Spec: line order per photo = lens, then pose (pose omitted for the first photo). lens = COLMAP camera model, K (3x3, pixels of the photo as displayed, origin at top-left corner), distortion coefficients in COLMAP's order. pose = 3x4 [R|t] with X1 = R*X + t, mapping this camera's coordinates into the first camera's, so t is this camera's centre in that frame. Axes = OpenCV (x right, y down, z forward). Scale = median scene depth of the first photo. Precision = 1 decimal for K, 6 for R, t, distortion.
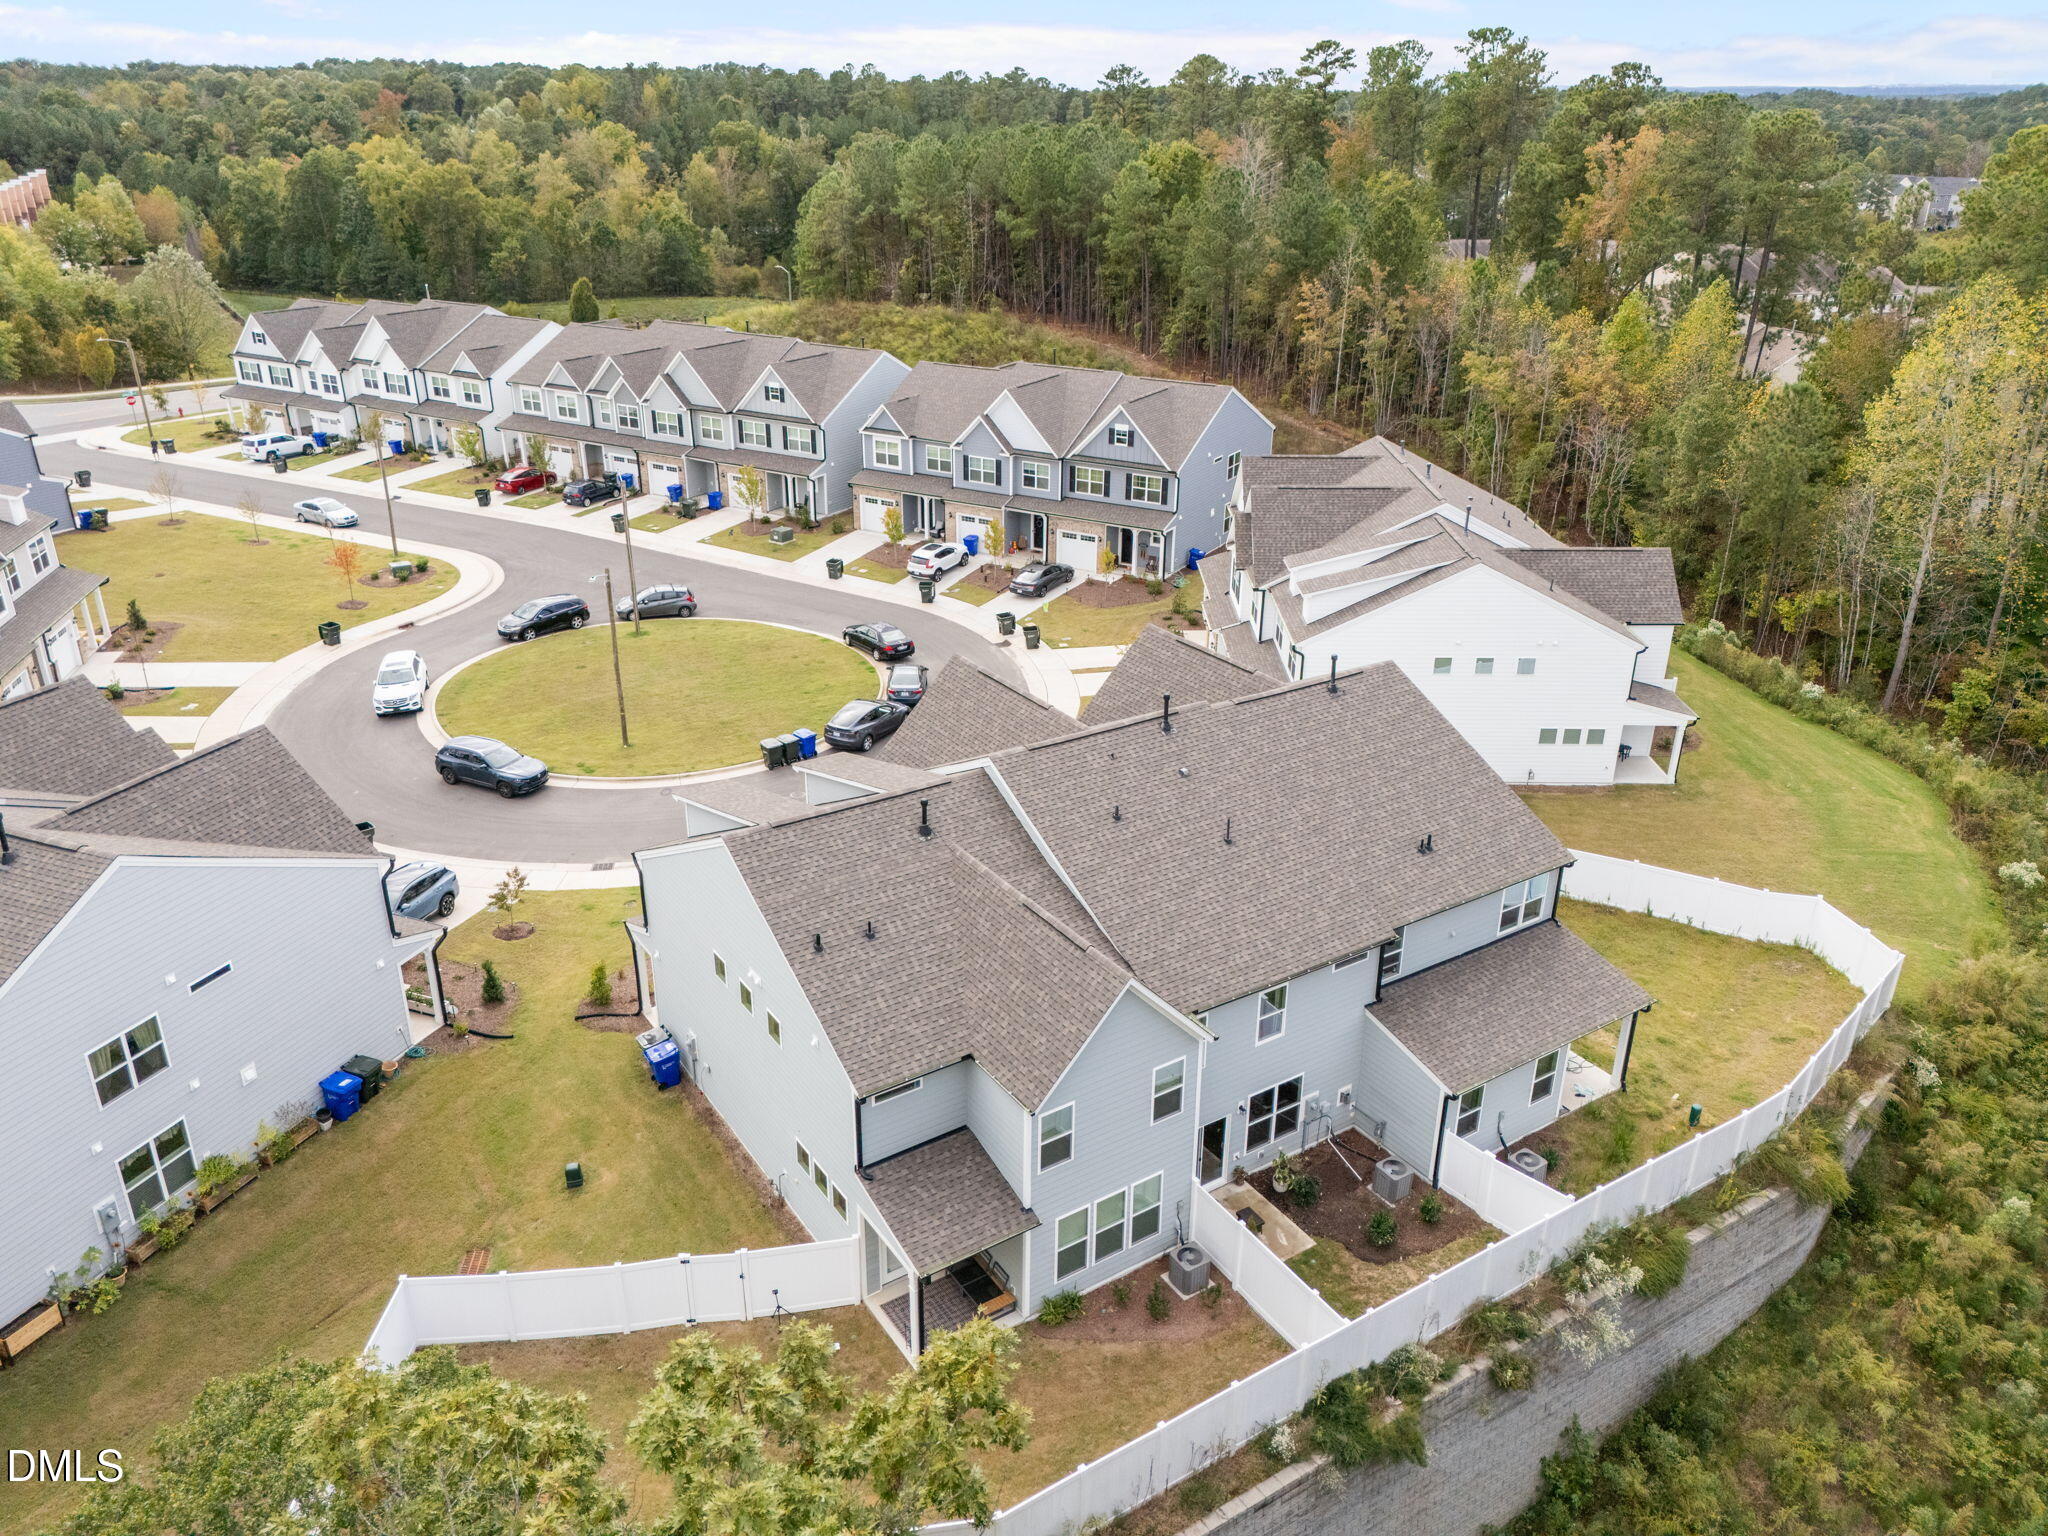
lens RADIAL K [[1504.6, 0, 1029.9], [0, 1504.6, 759.8], [0, 0, 1]] dist [0.088237, -0.090240]
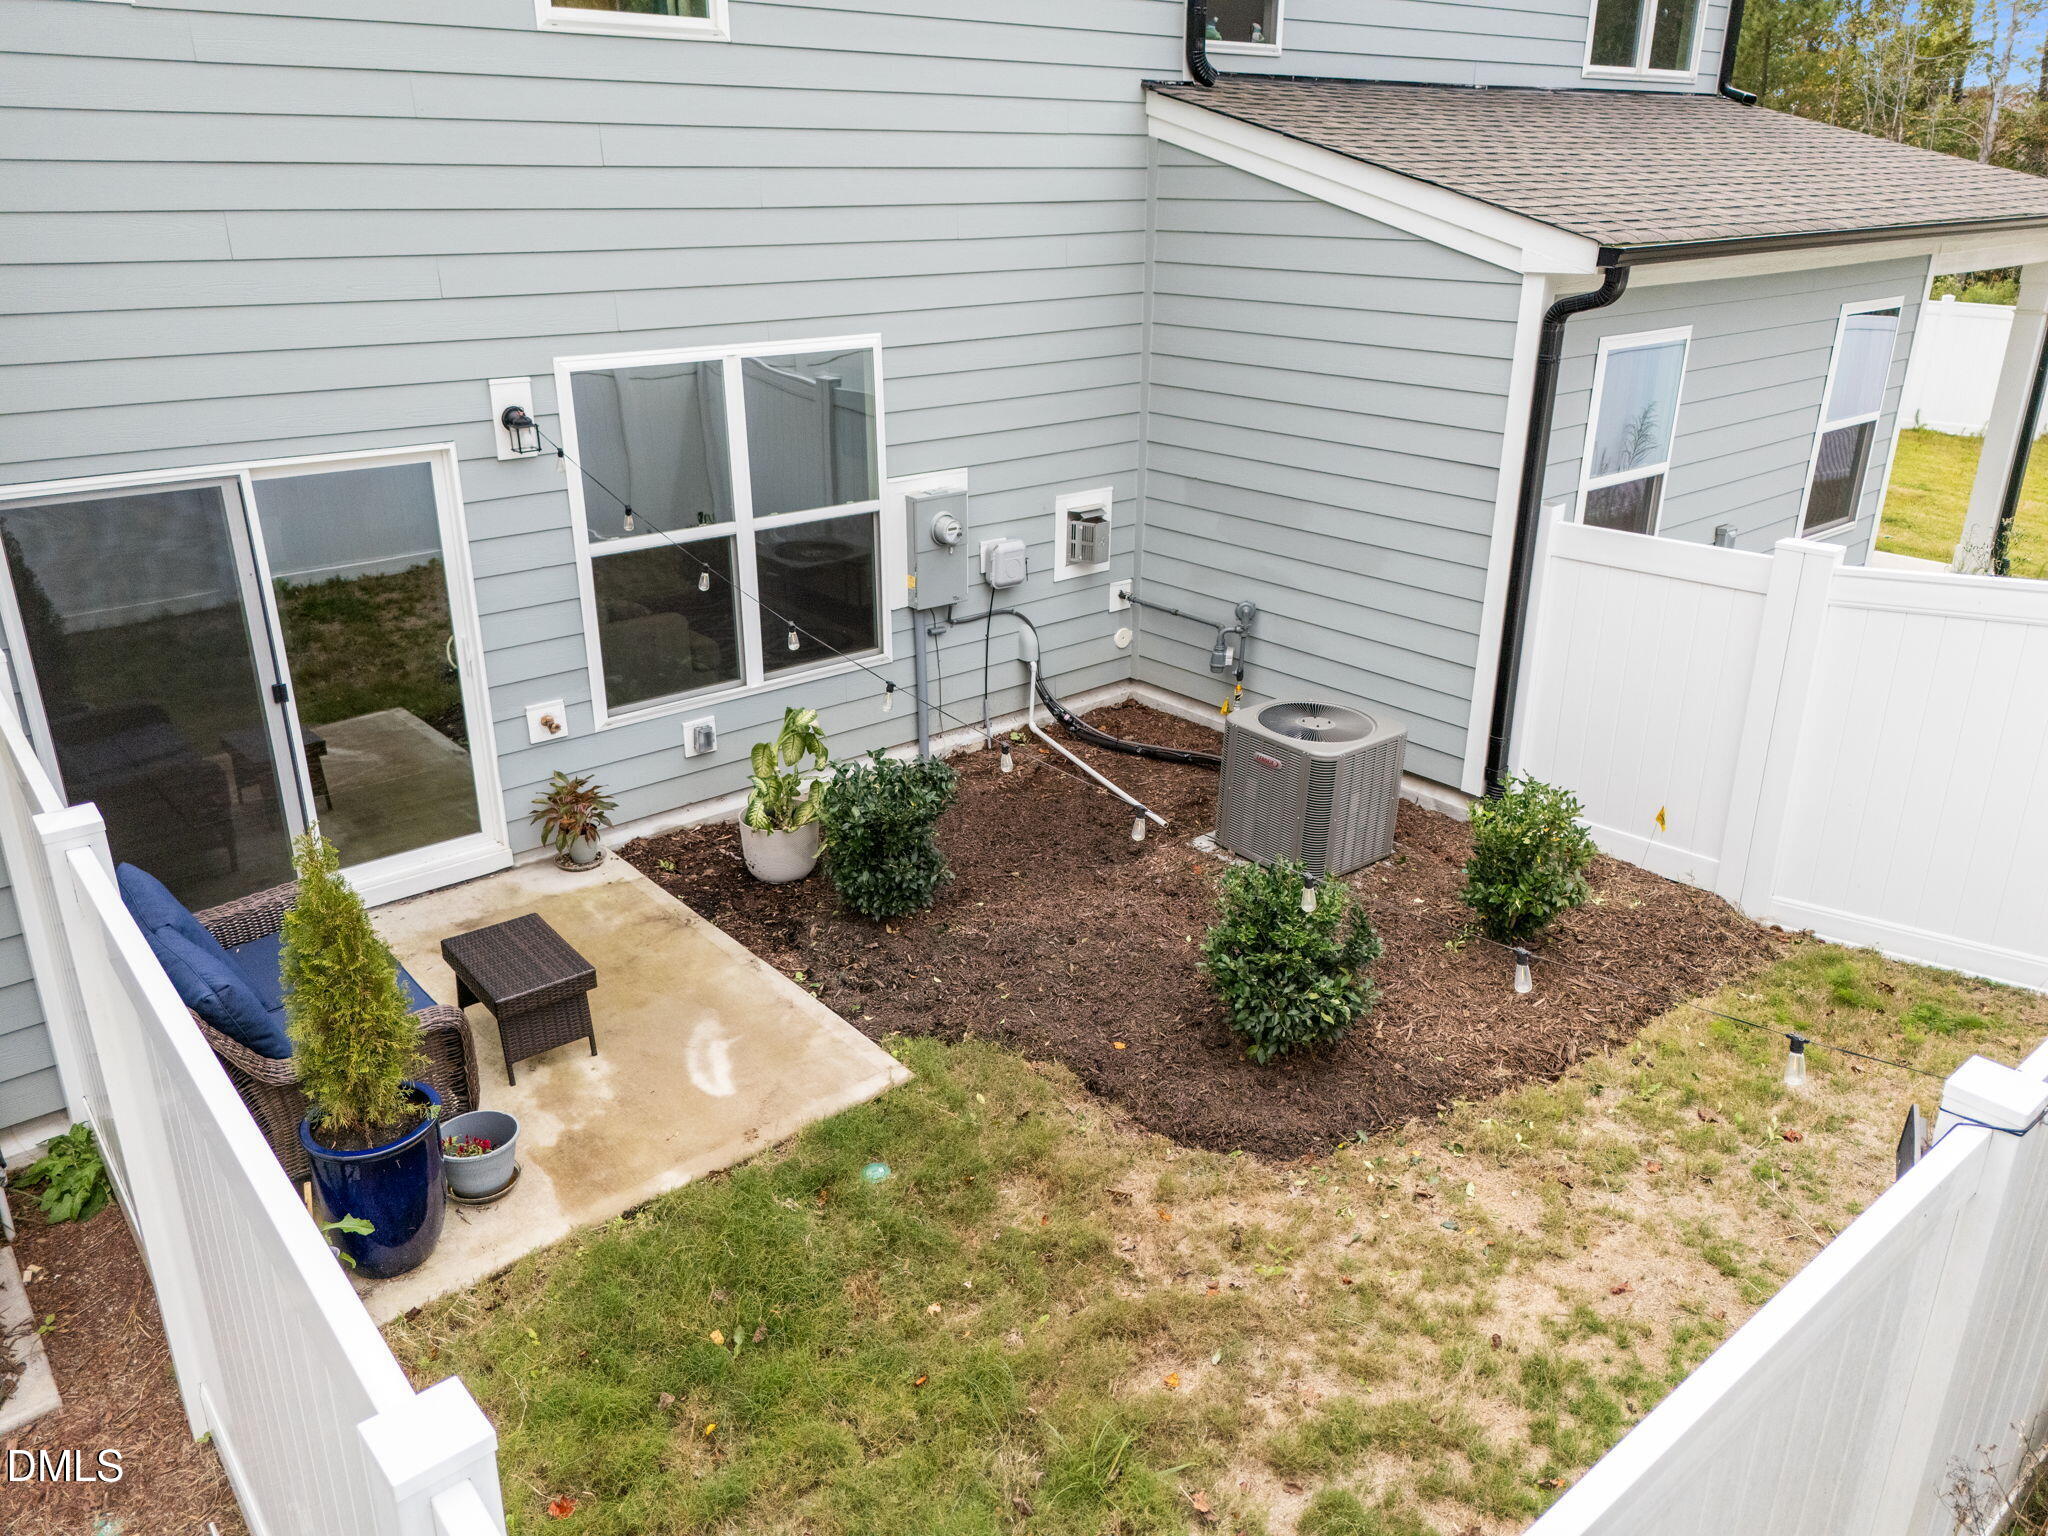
lens RADIAL K [[1504.6, 0, 1029.9], [0, 1504.6, 759.8], [0, 0, 1]] dist [0.088237, -0.090240]
pose [[0.991396, -0.050325, 0.120838, 0.172741], [0.054868, 0.997895, -0.034561, 0.273858], [-0.118844, 0.040894, 0.992070, 0.785639]]
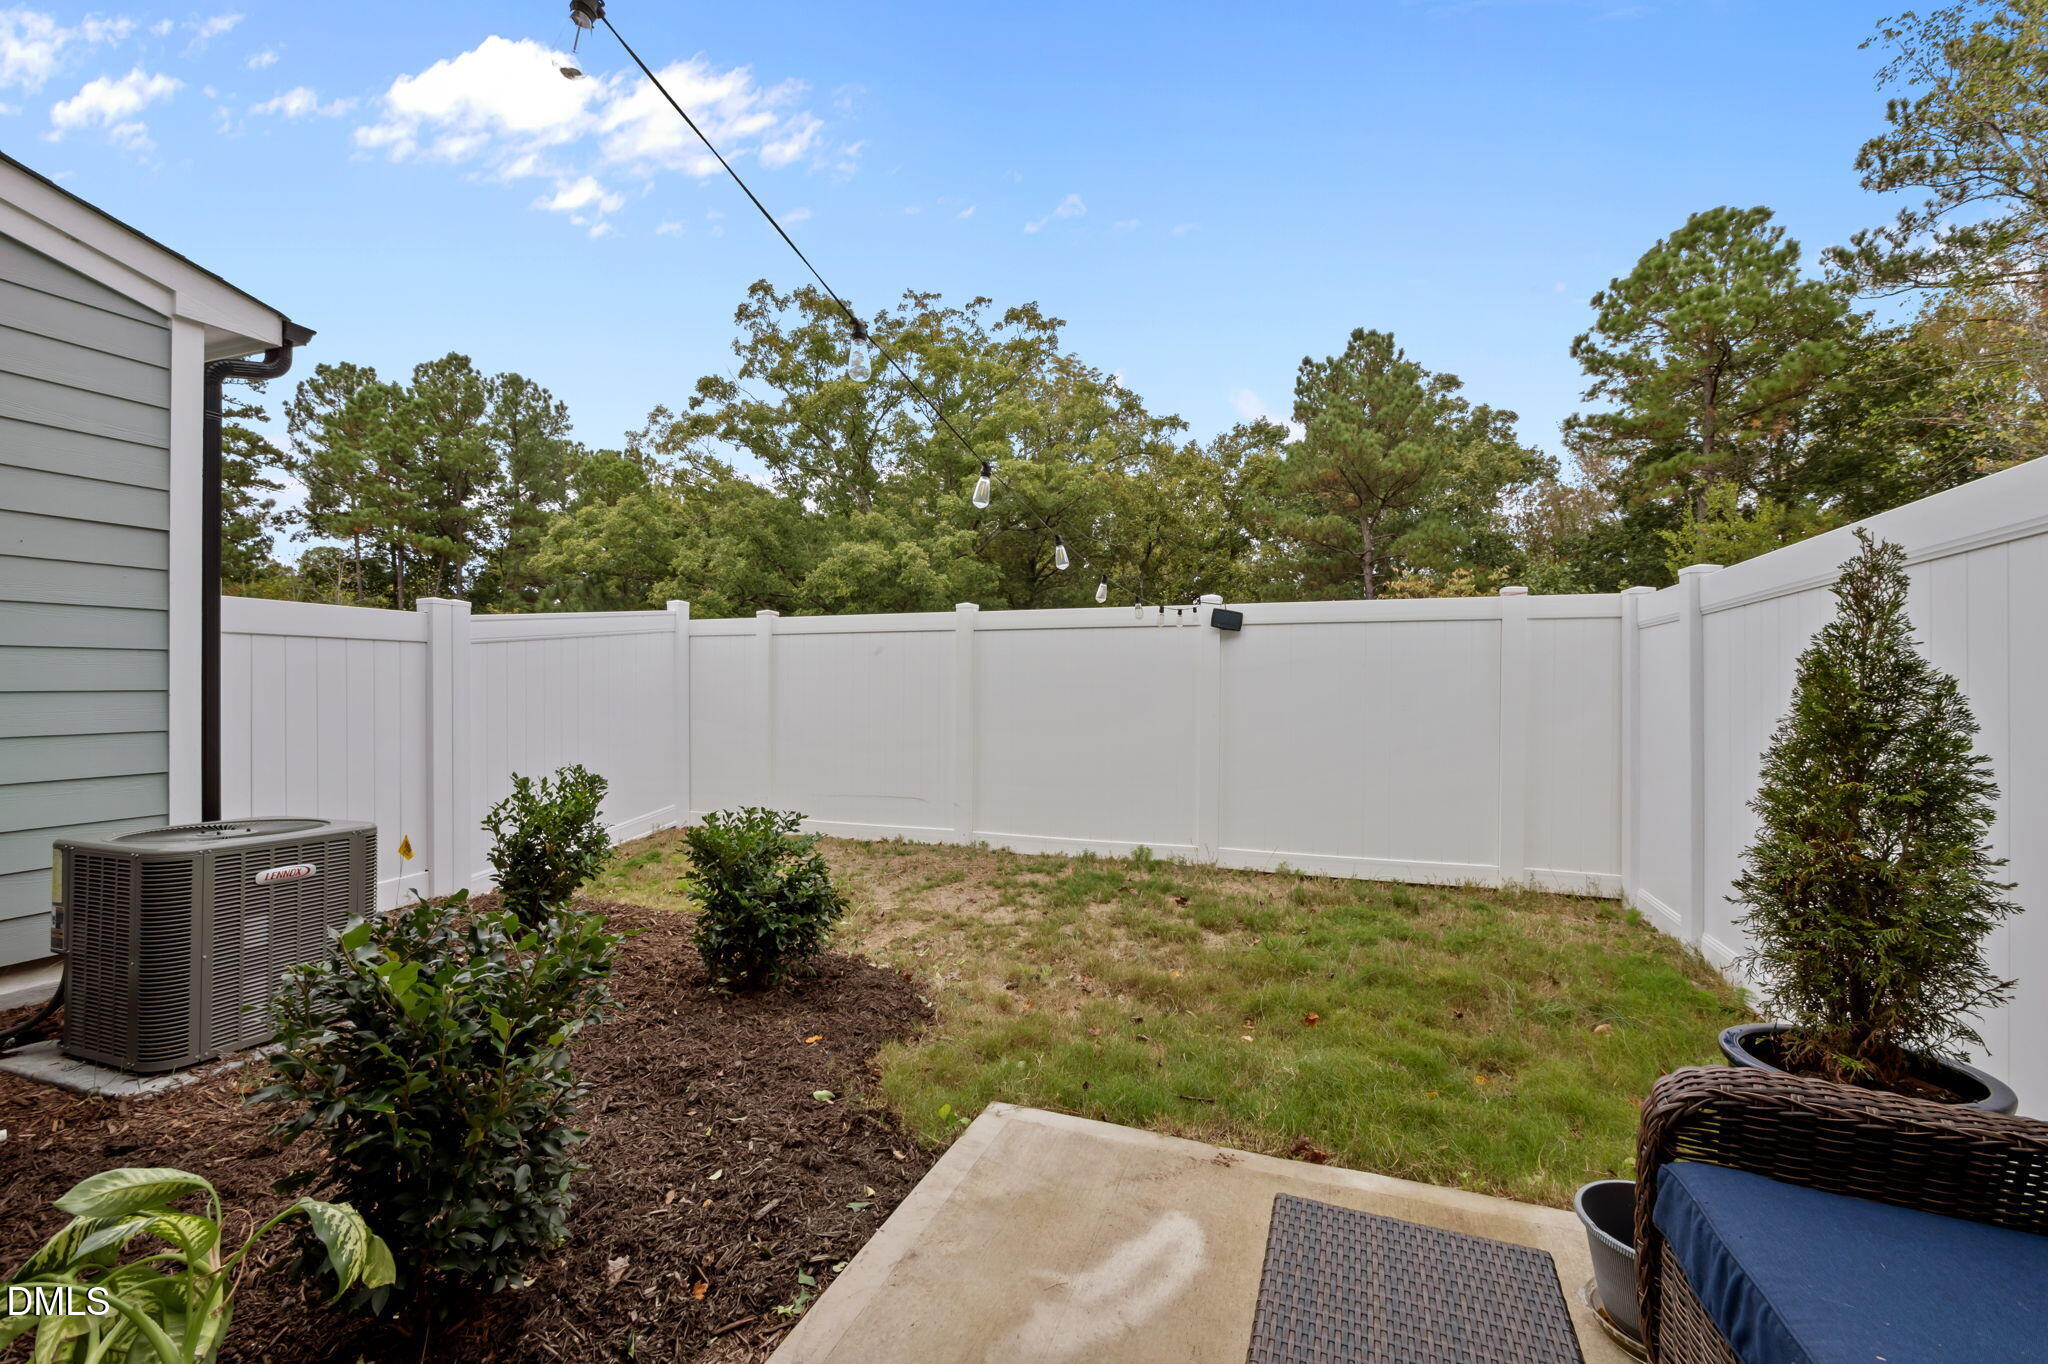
lens RADIAL K [[858.7, 0, 1022.1], [0, 858.7, 665.6], [0, 0, 1]] dist [-0.009488, 0.000175]
pose [[-0.602616, 0.003354, 0.798025, 0.123232], [0.318398, 0.917962, 0.236575, 0.254099], [-0.731763, 0.396653, -0.554247, 0.965993]]
